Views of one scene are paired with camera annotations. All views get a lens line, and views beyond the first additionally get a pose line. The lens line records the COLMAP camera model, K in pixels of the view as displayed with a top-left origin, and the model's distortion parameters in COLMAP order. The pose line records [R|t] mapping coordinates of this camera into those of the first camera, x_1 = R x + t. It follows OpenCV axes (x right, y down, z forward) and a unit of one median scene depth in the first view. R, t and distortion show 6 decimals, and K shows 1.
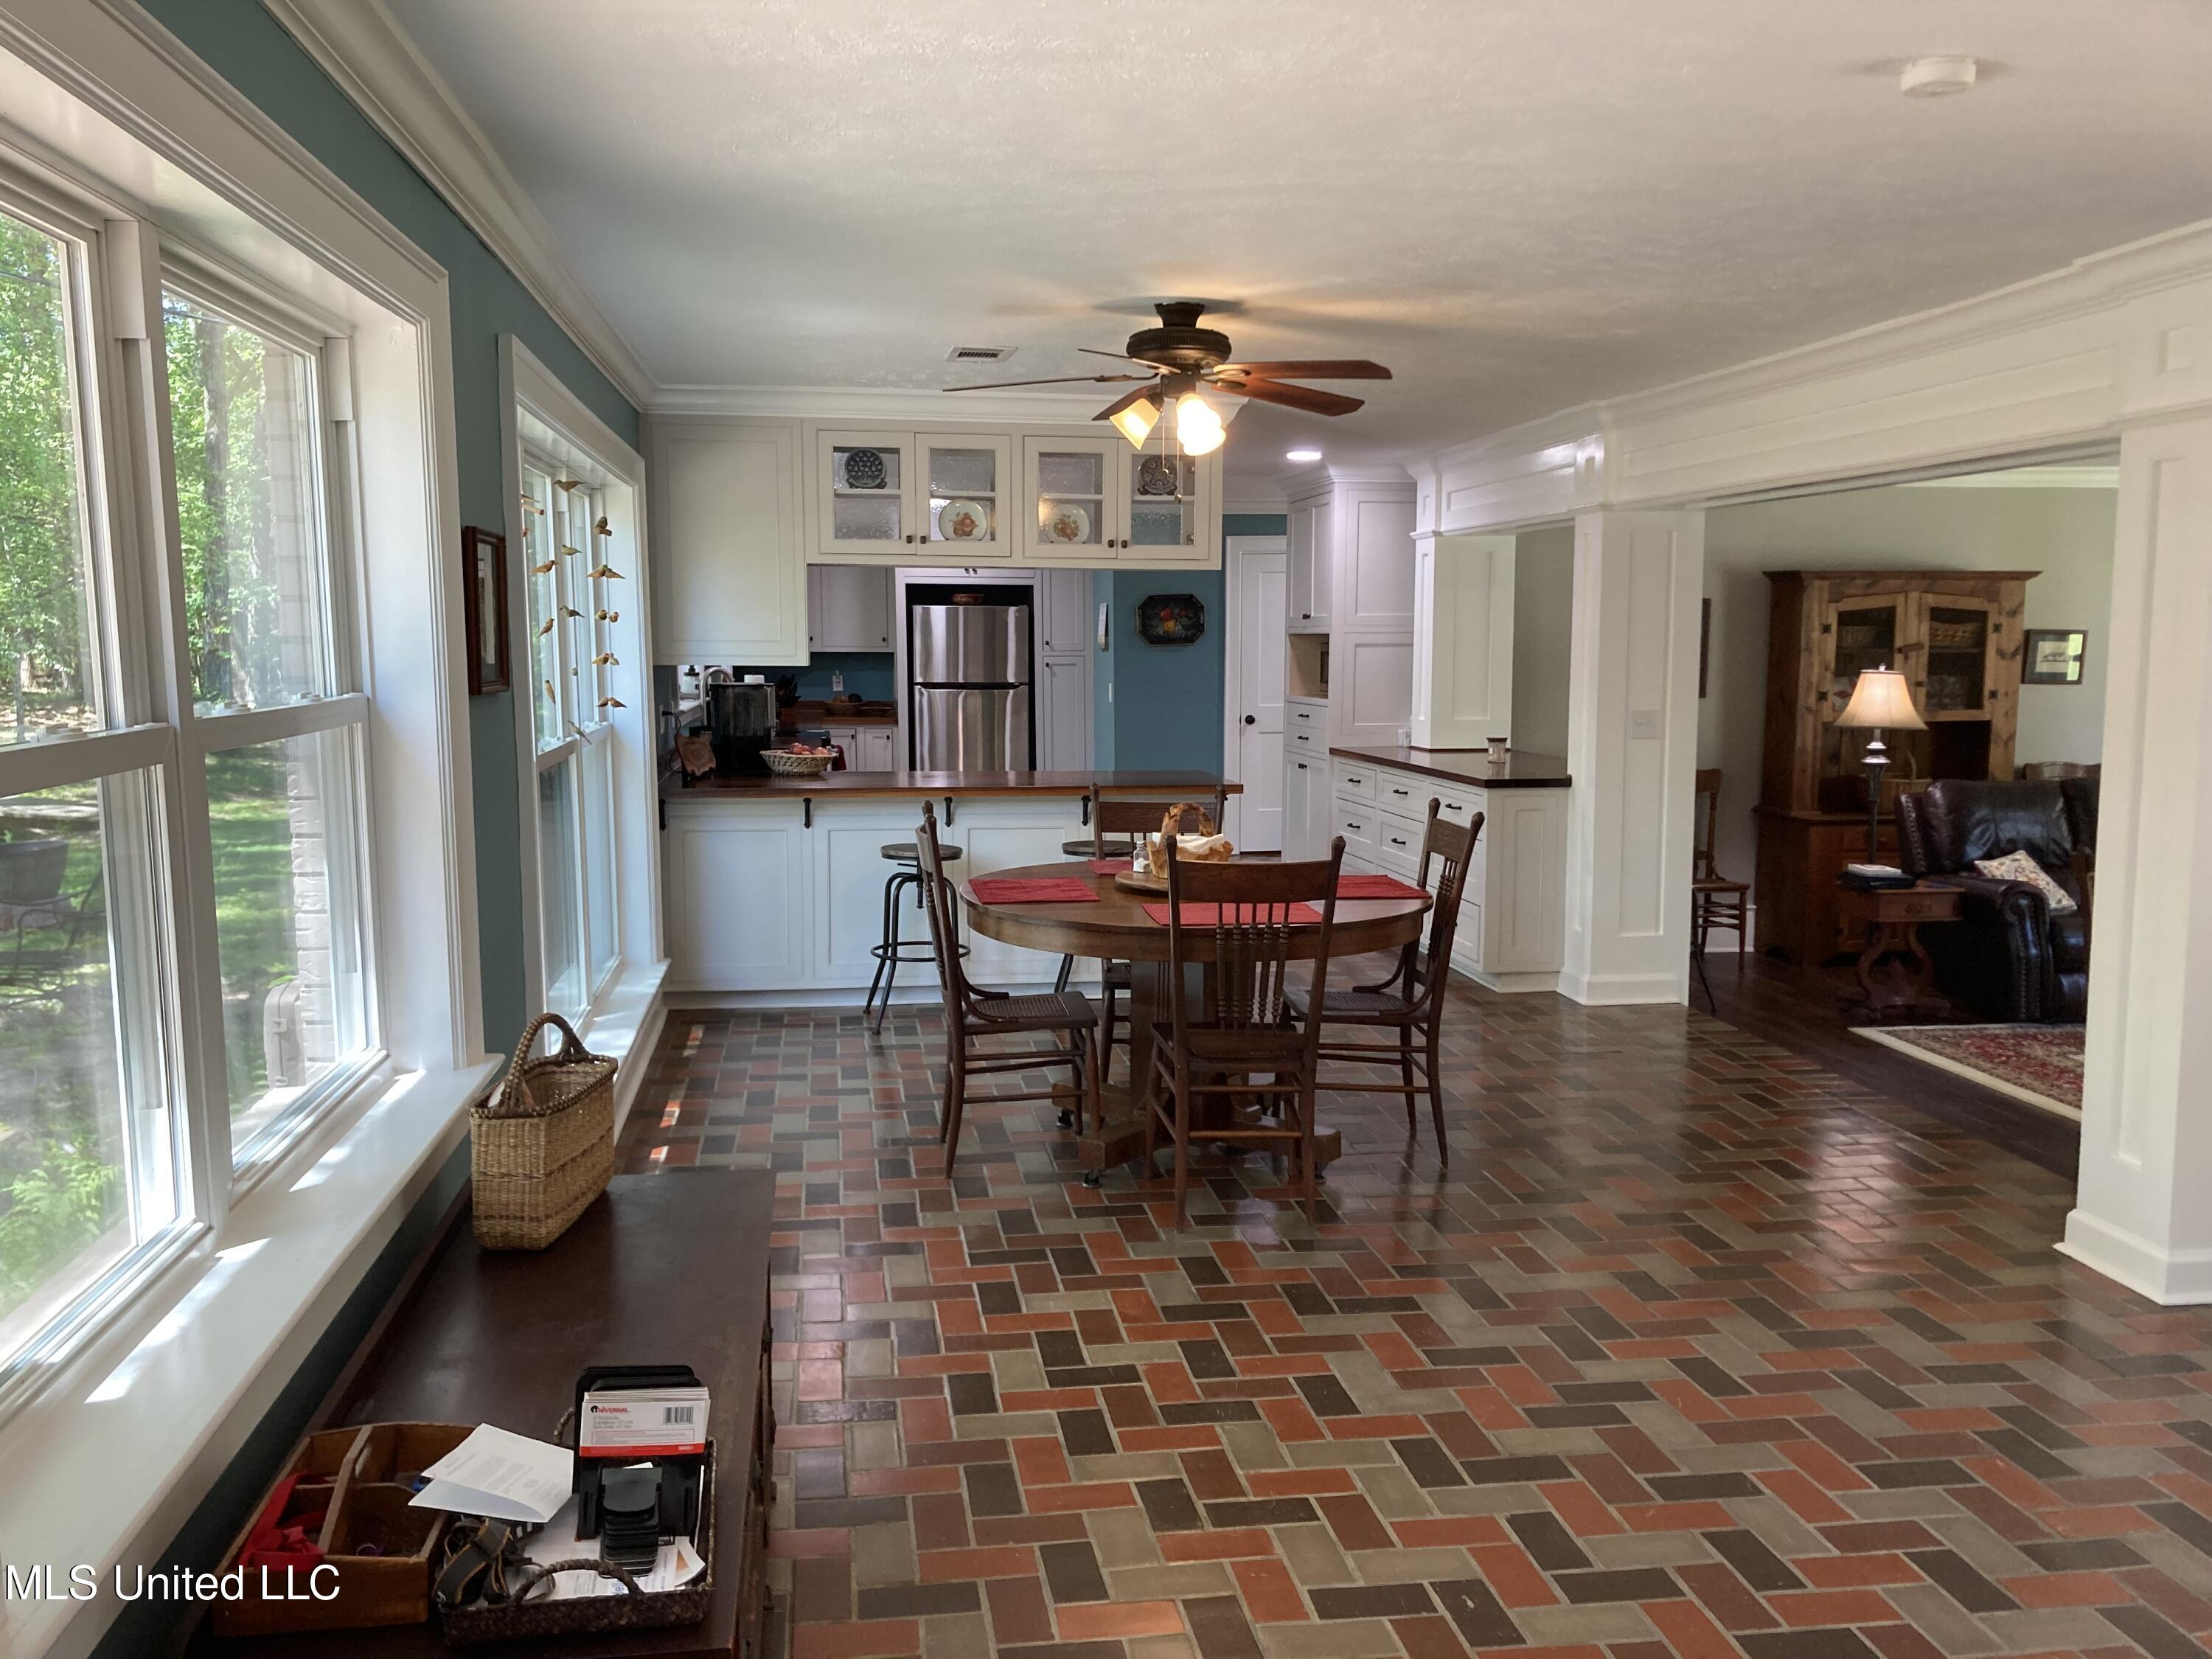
lens RADIAL K [[1797.9, 0, 1100.0], [0, 1797.9, 835.0], [0, 0, 1]] dist [0.089132, 0.000814]
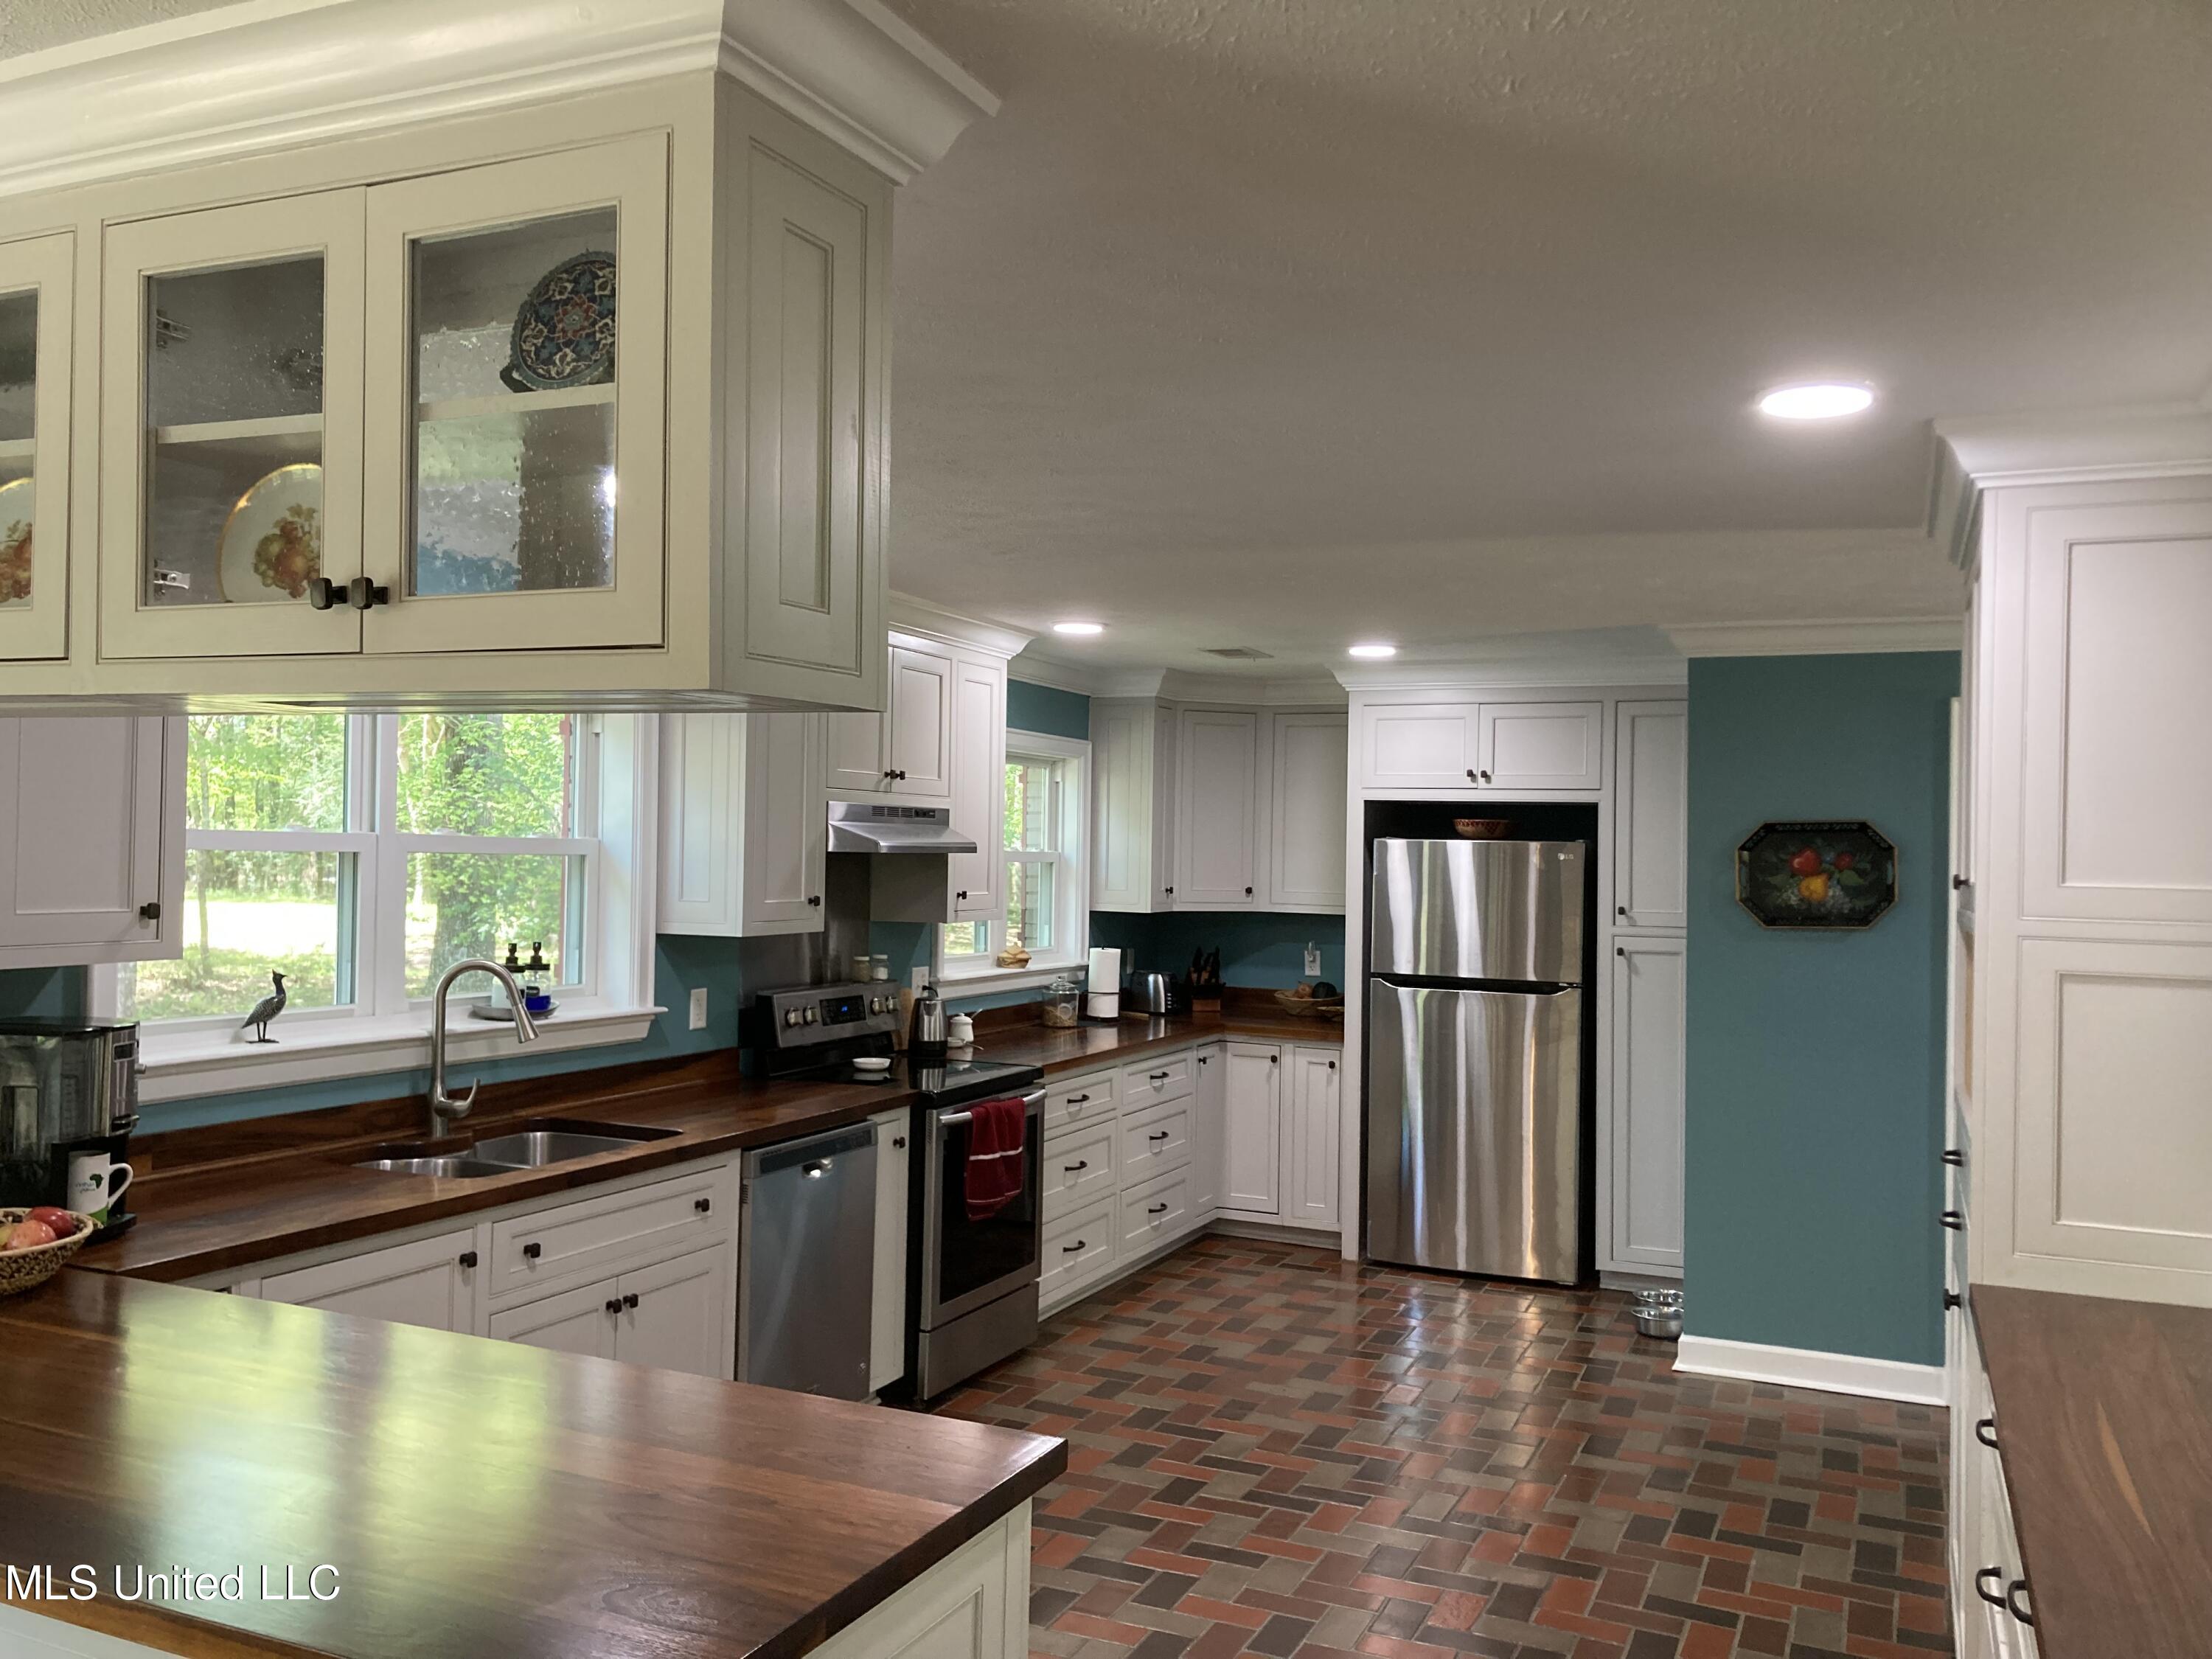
lens RADIAL K [[1797.9, 0, 1108.3], [0, 1797.9, 826.4], [0, 0, 1]] dist [0.089132, 0.000814]
pose [[0.841881, 0.010927, -0.539552, 0.133830], [-0.081938, 0.990792, -0.107785, -0.062505], [0.533406, 0.134952, 0.835025, 0.478351]]
